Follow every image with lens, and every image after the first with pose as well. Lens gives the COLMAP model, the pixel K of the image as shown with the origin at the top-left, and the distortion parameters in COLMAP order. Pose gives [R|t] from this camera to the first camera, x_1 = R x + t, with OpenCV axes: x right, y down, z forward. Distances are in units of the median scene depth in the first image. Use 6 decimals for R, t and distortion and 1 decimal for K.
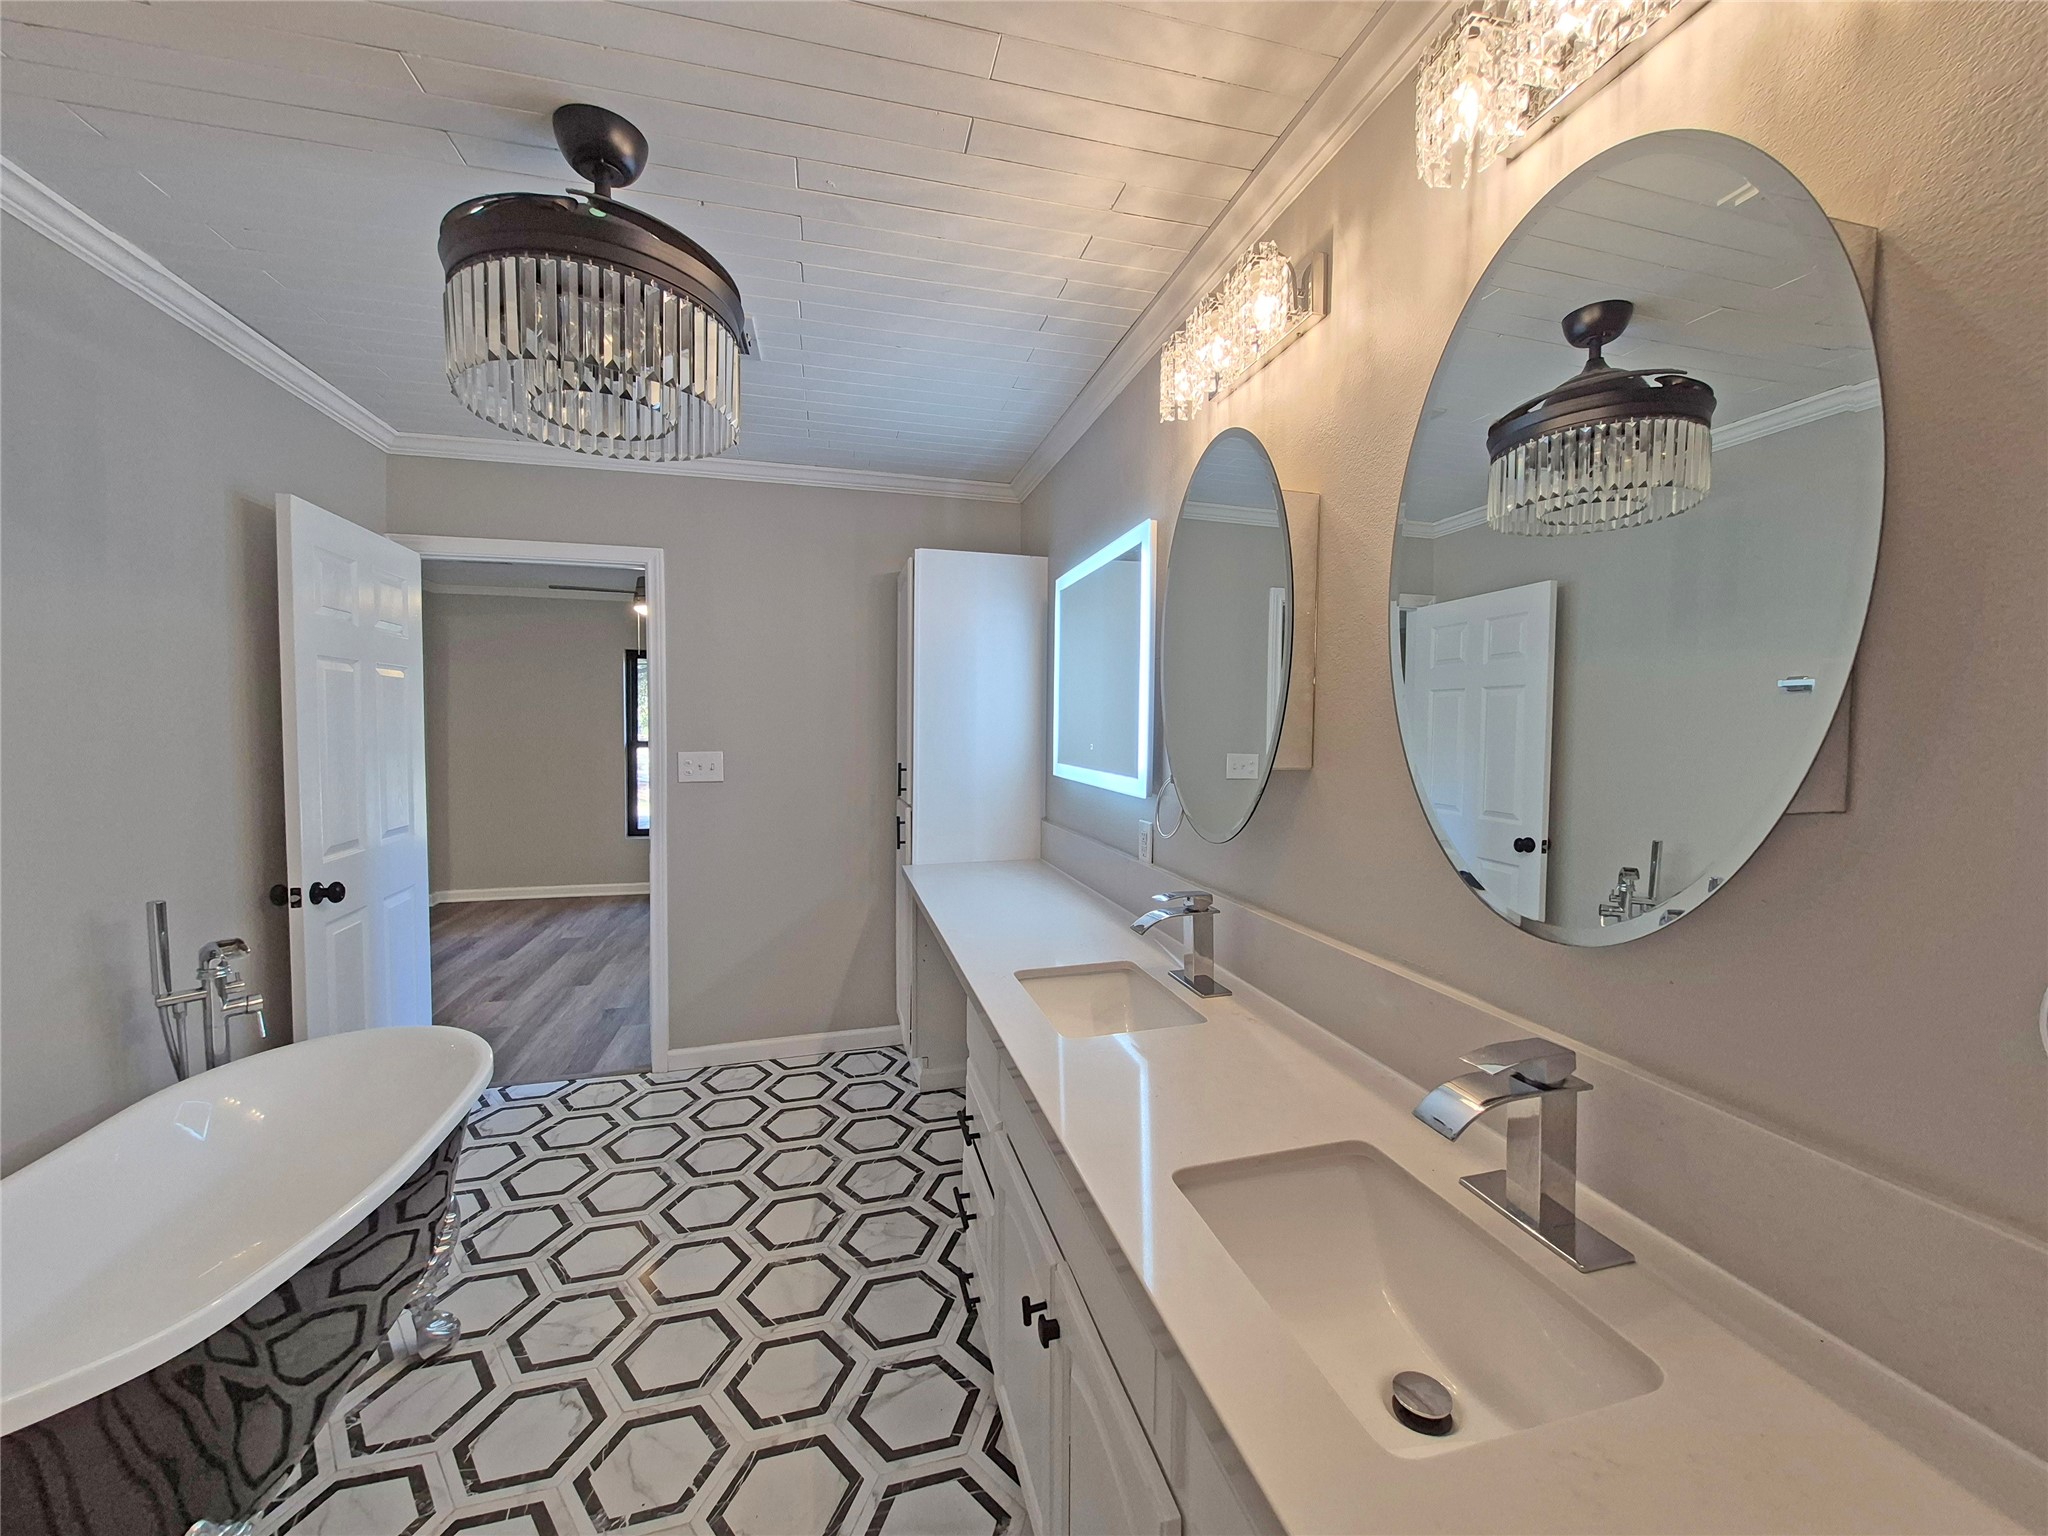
lens RADIAL K [[805.1, 0, 1034.6], [0, 805.1, 756.4], [0, 0, 1]] dist [0.000992, 0.000274]
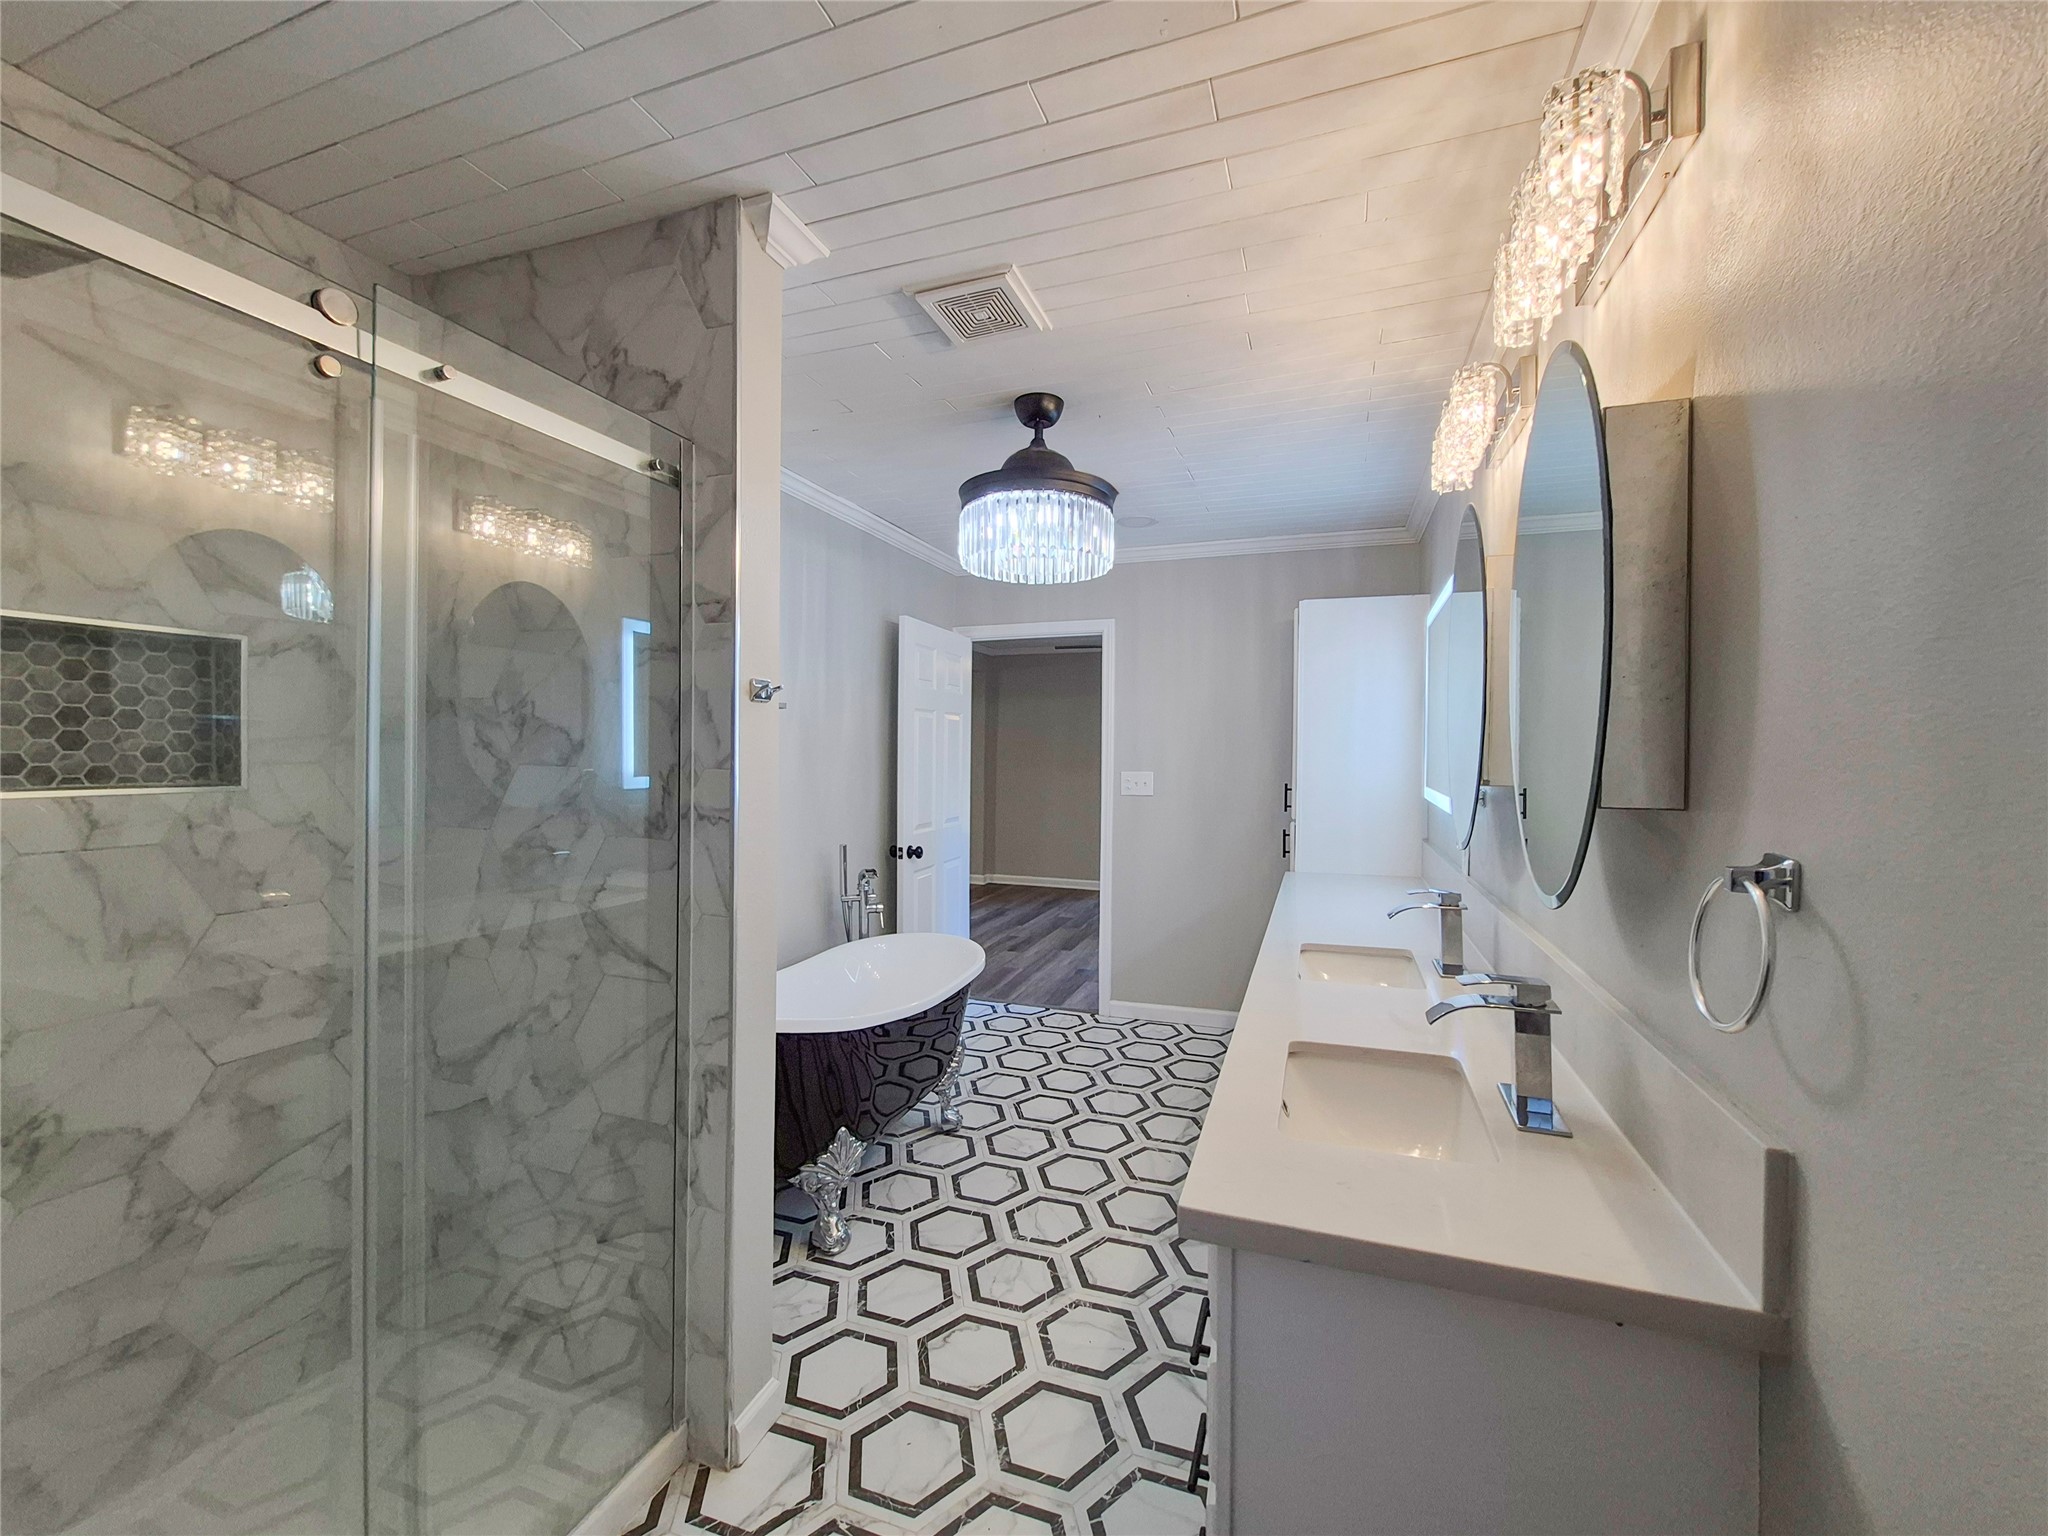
lens RADIAL K [[805.1, 0, 1034.6], [0, 805.1, 756.4], [0, 0, 1]] dist [0.000992, 0.000274]
pose [[0.823049, 0.006397, -0.567934, 0.227037], [-0.028934, 0.999110, -0.030678, 0.017600], [0.567232, 0.041683, 0.822502, -0.197091]]
